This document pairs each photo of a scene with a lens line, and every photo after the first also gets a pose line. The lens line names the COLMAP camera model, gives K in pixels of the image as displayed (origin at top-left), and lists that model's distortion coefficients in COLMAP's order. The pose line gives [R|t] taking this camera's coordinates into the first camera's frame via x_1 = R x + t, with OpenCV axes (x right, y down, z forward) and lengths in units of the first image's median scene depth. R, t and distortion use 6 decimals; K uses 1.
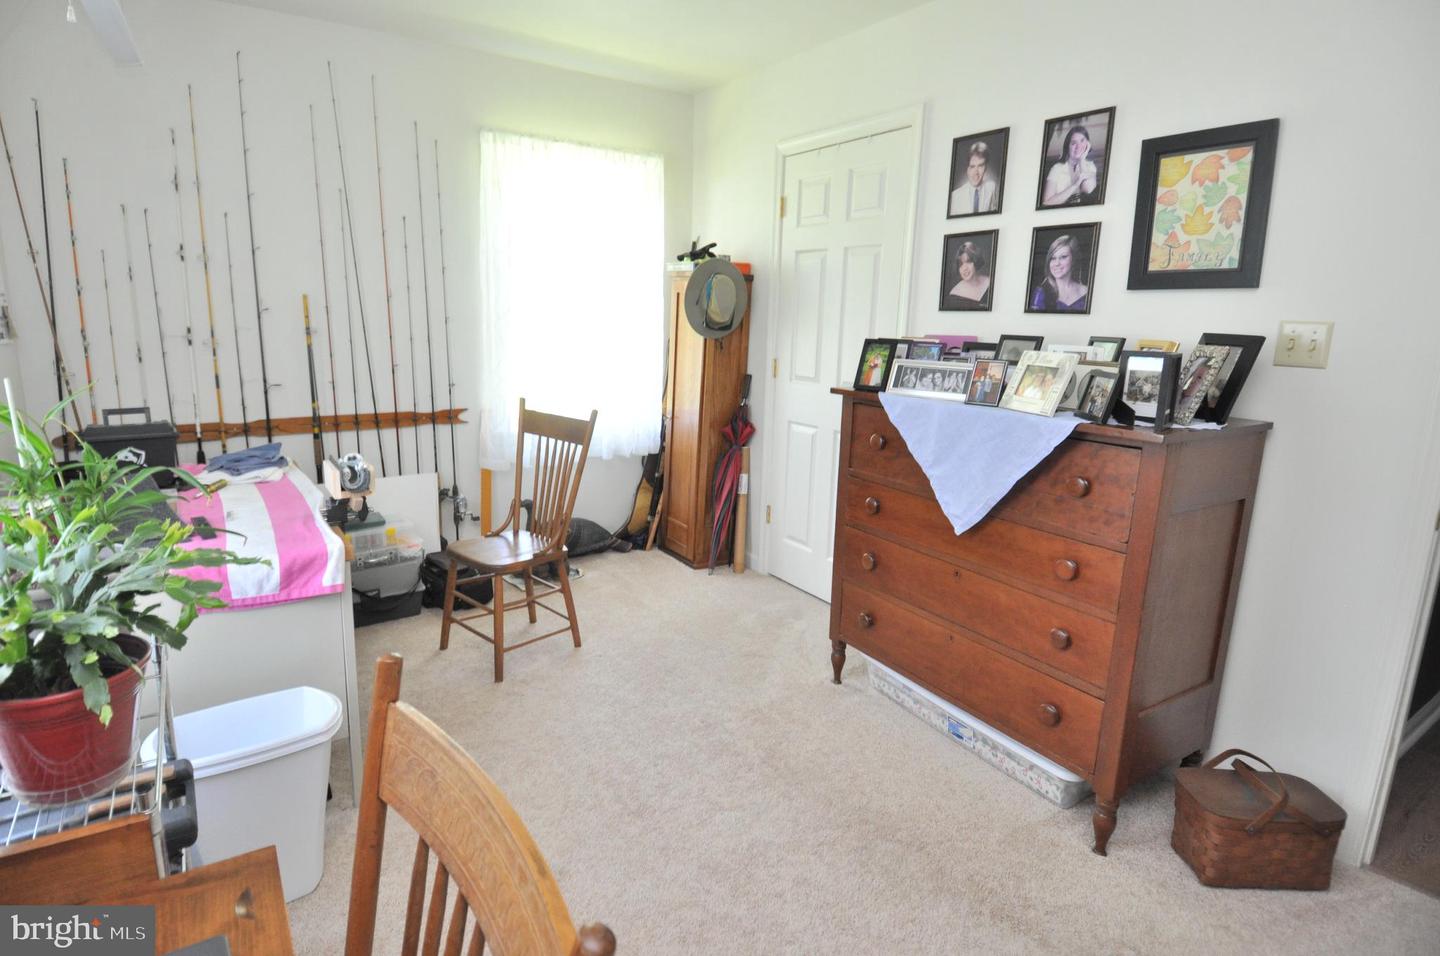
lens RADIAL K [[745.1, 0, 721.7], [0, 745.1, 476.1], [0, 0, 1]] dist [-0.001462, -0.016275]
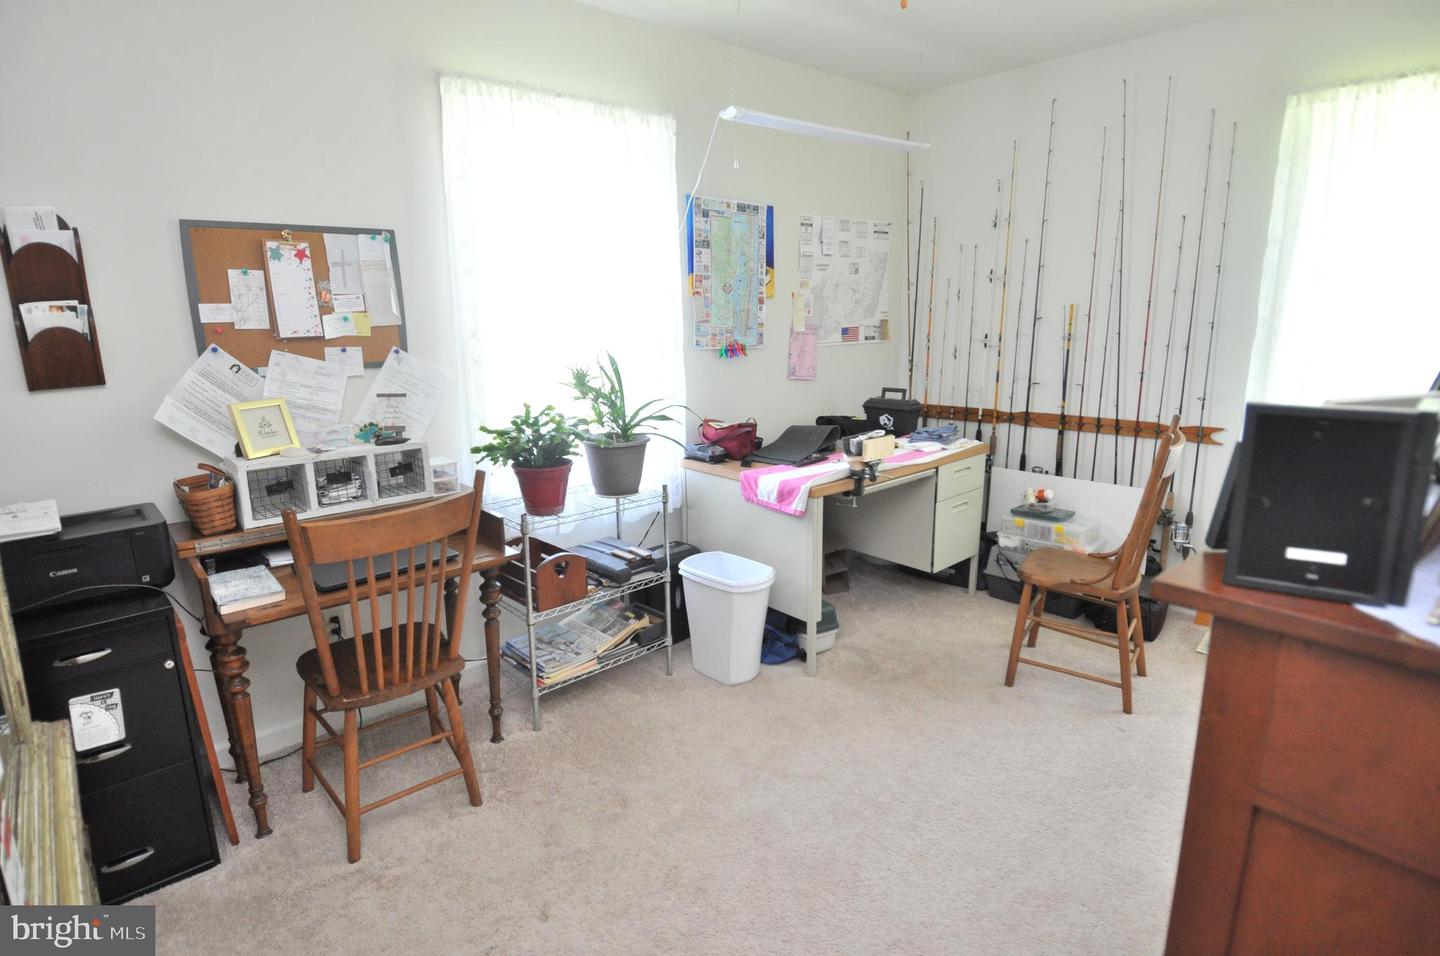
lens RADIAL K [[745.1, 0, 721.7], [0, 745.1, 470.1], [0, 0, 1]] dist [-0.001462, -0.016275]
pose [[0.134243, 0.174645, -0.975437, 0.496545], [-0.194561, 0.969833, 0.146866, -0.067205], [0.971661, 0.170067, 0.164172, 0.358204]]
